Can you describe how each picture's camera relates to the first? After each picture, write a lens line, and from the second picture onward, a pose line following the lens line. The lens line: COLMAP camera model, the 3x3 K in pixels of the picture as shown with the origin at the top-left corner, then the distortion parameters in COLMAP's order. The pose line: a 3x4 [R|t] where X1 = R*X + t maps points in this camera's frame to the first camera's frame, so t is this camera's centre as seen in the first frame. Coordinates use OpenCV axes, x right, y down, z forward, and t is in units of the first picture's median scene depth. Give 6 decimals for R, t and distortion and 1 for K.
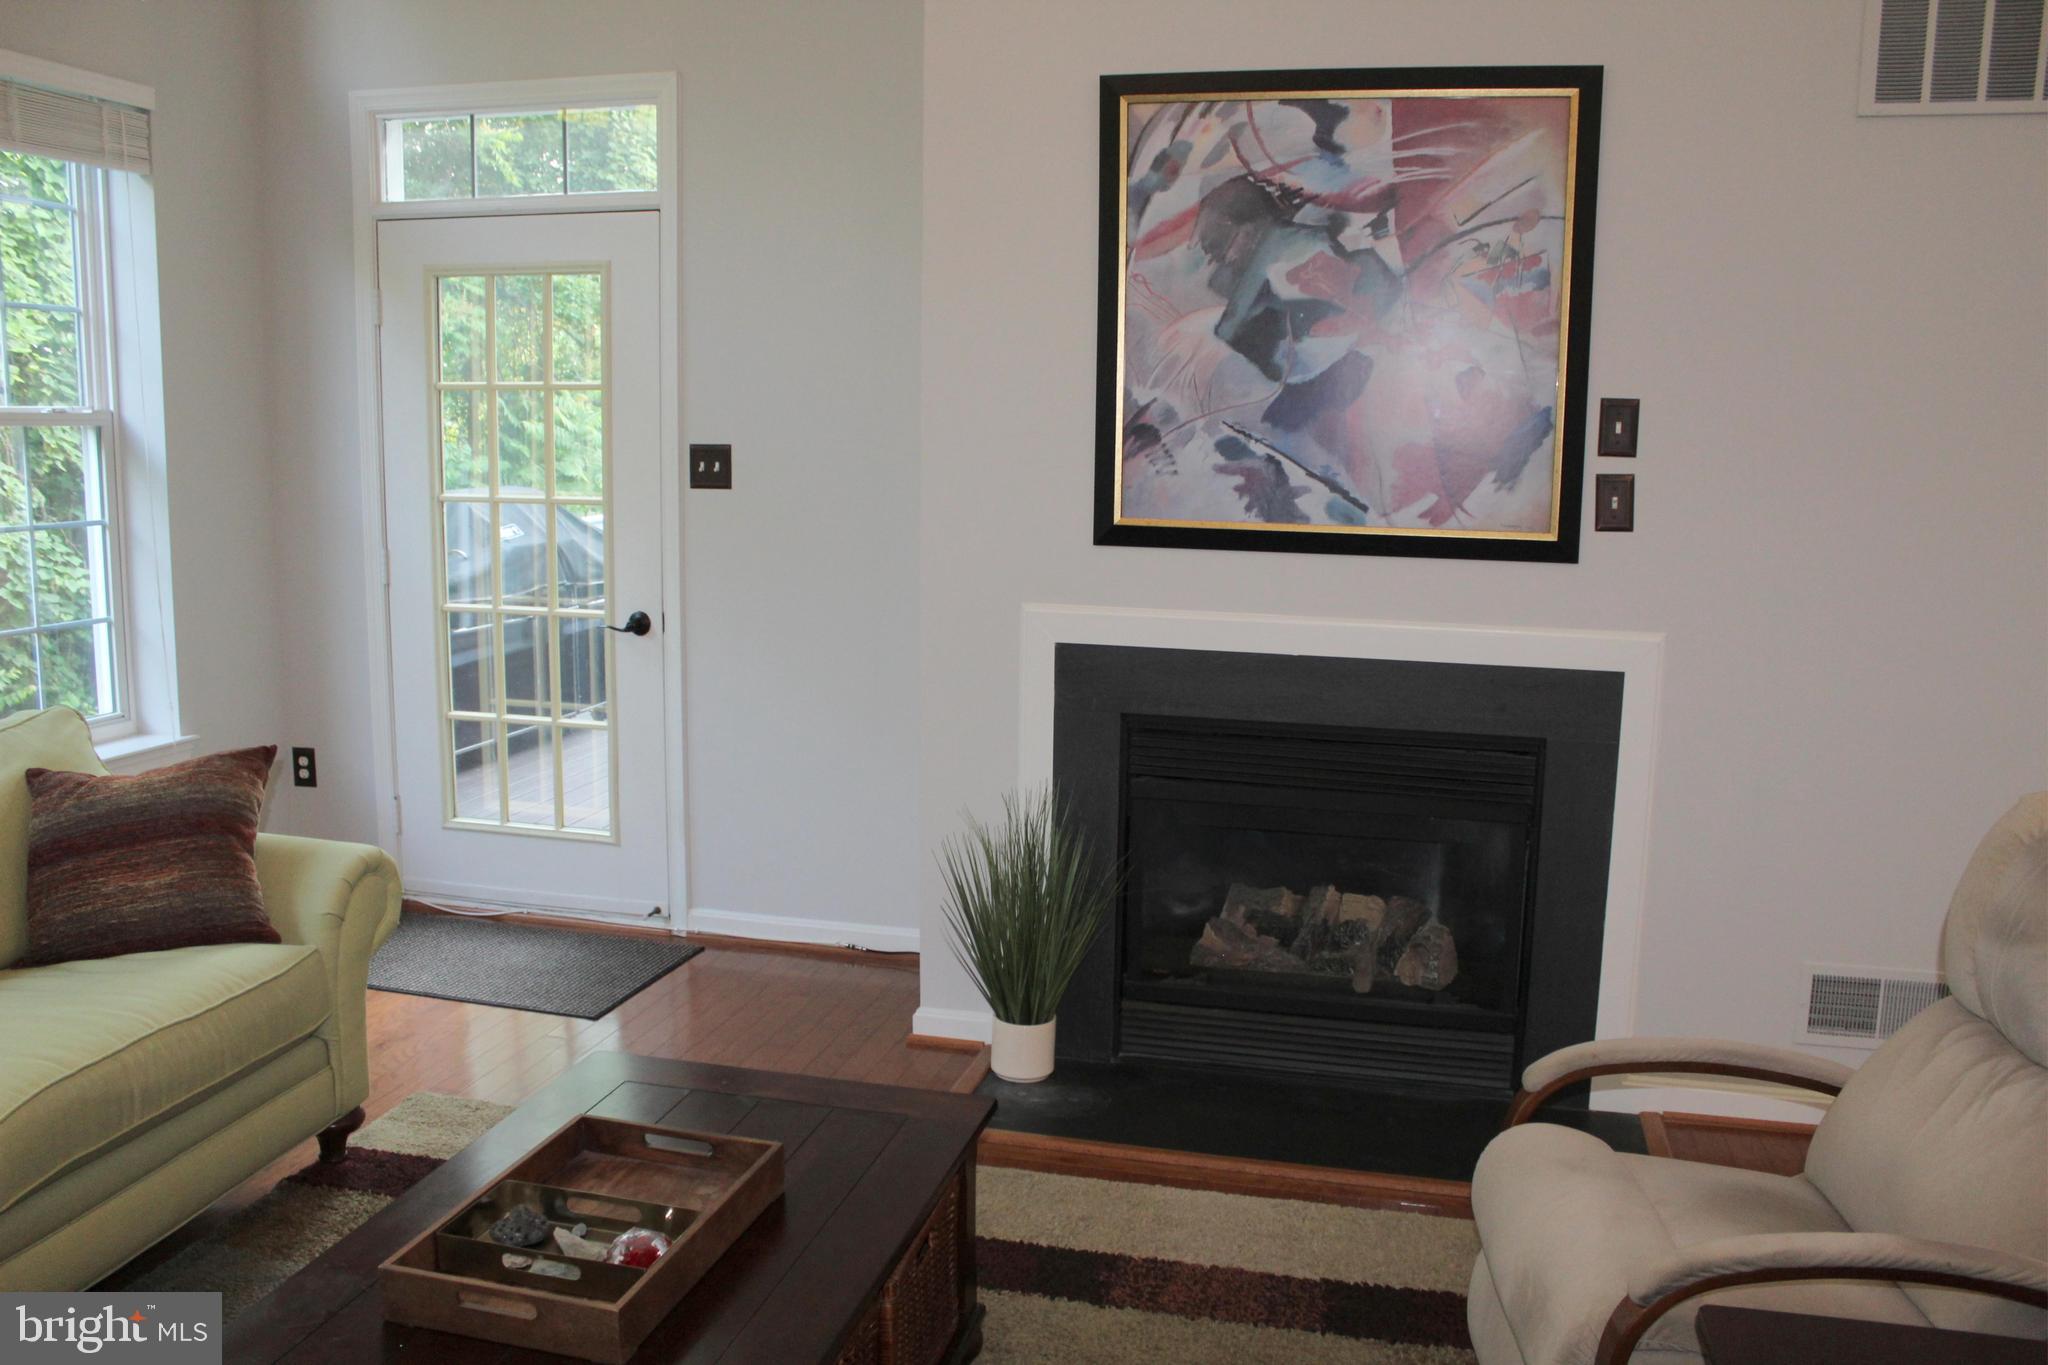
lens RADIAL K [[1700.2, 0, 1024.0], [0, 1700.2, 682.5], [0, 0, 1]] dist [-0.169699, 0.156245]
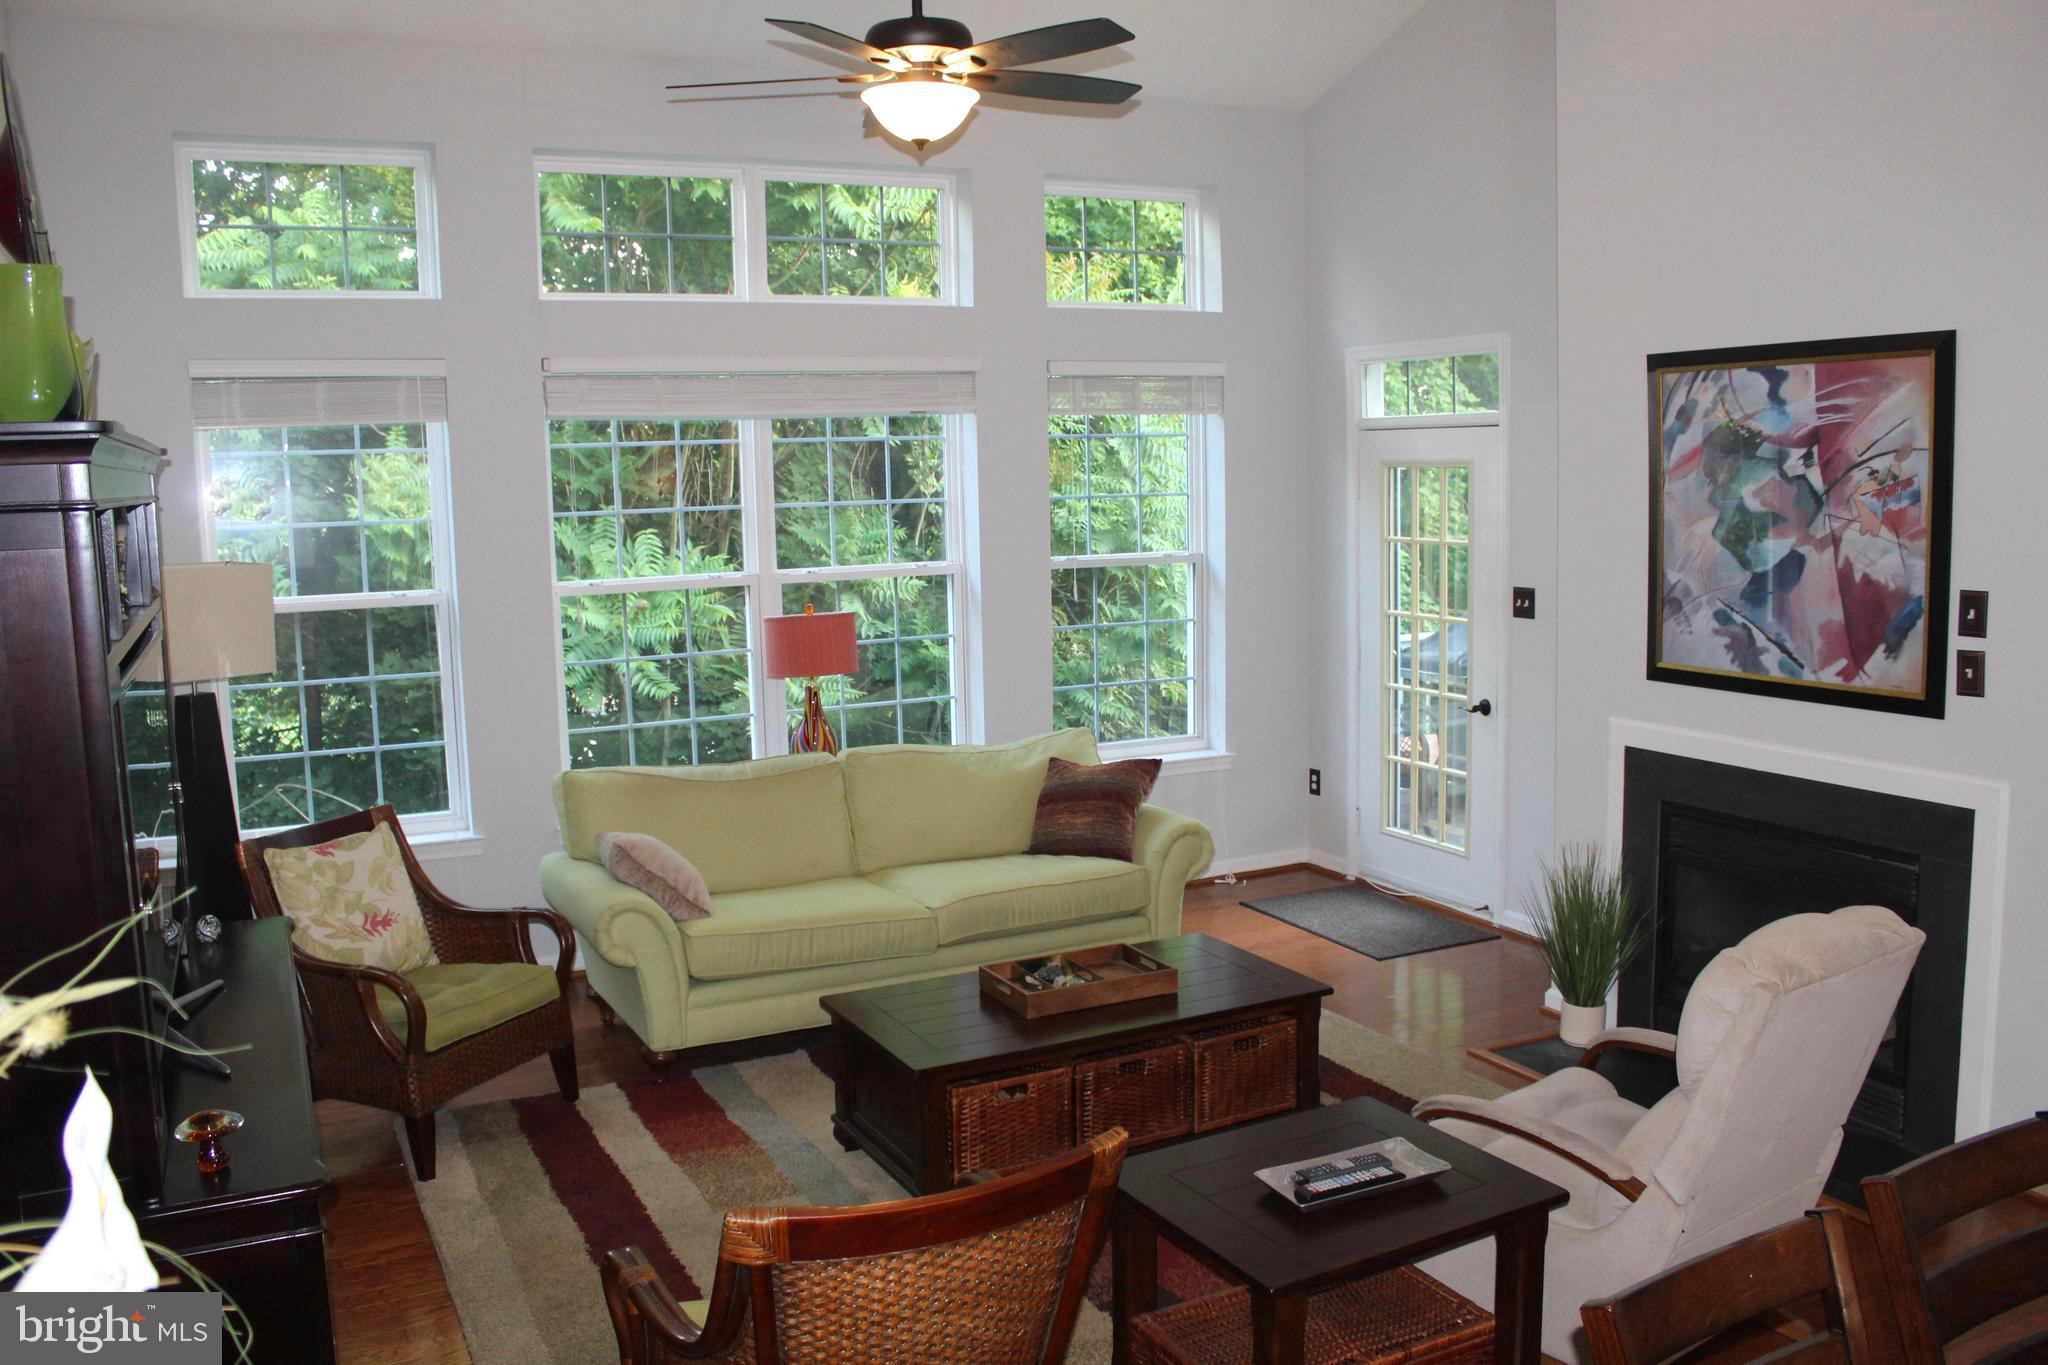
lens RADIAL K [[1700.2, 0, 1024.0], [0, 1700.2, 682.5], [0, 0, 1]] dist [-0.169699, 0.156245]
pose [[0.653148, 0.067676, -0.754200, 0.793480], [-0.087896, 0.996041, 0.013258, -0.053800], [0.752111, 0.057631, 0.656511, -0.328048]]
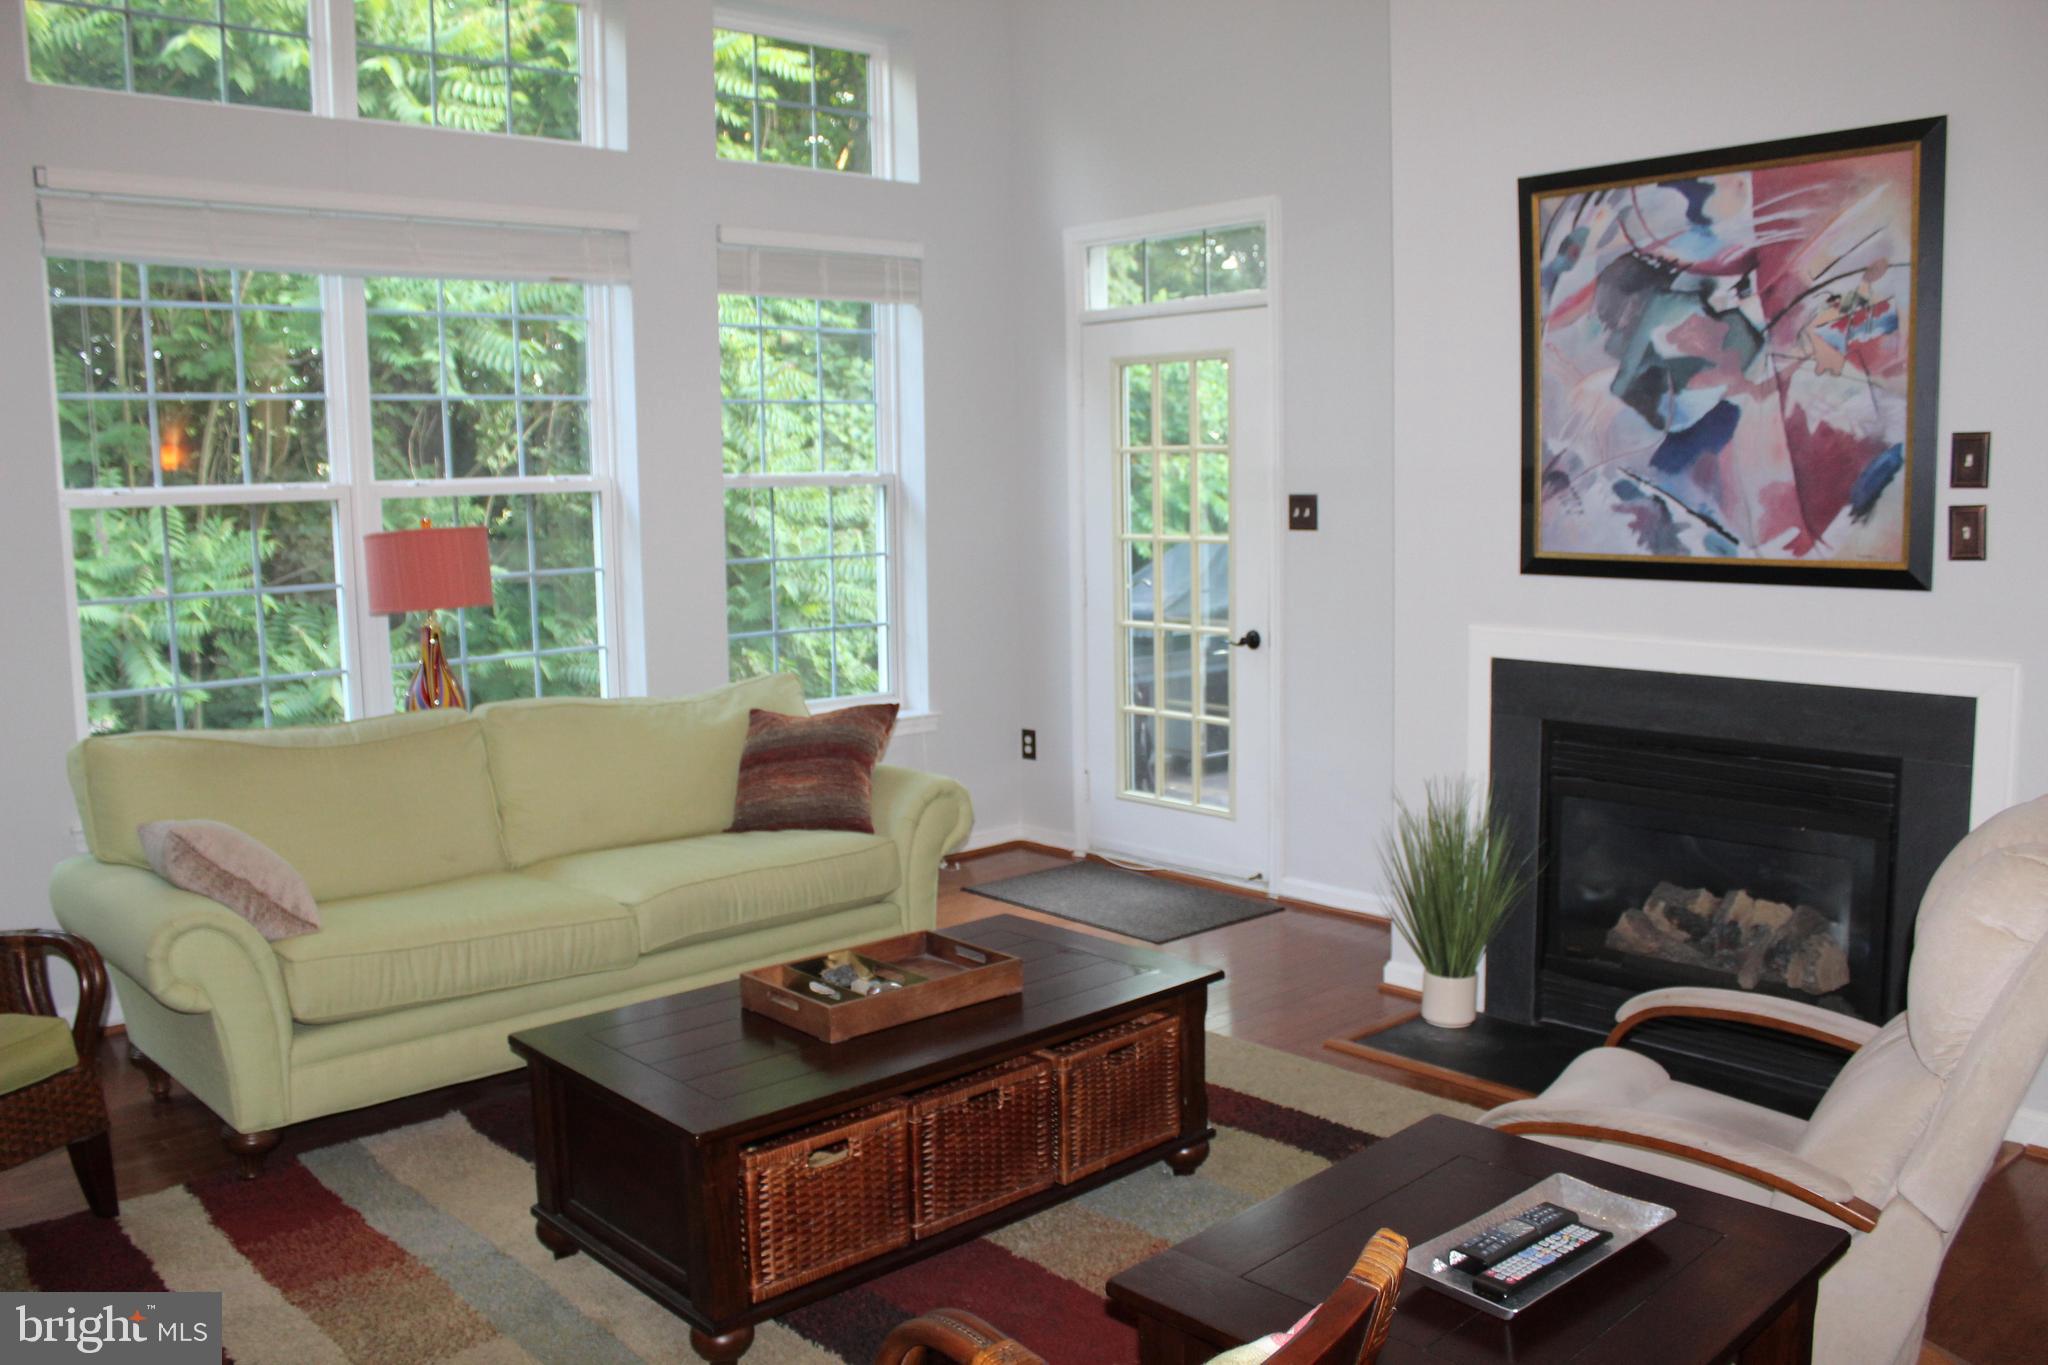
lens RADIAL K [[1700.2, 0, 1024.0], [0, 1700.2, 682.5], [0, 0, 1]] dist [-0.169699, 0.156245]
pose [[0.831489, 0.039545, -0.554131, 0.421930], [-0.058436, 0.998156, -0.016452, 0.034720], [0.552459, 0.046060, 0.832267, -0.160414]]
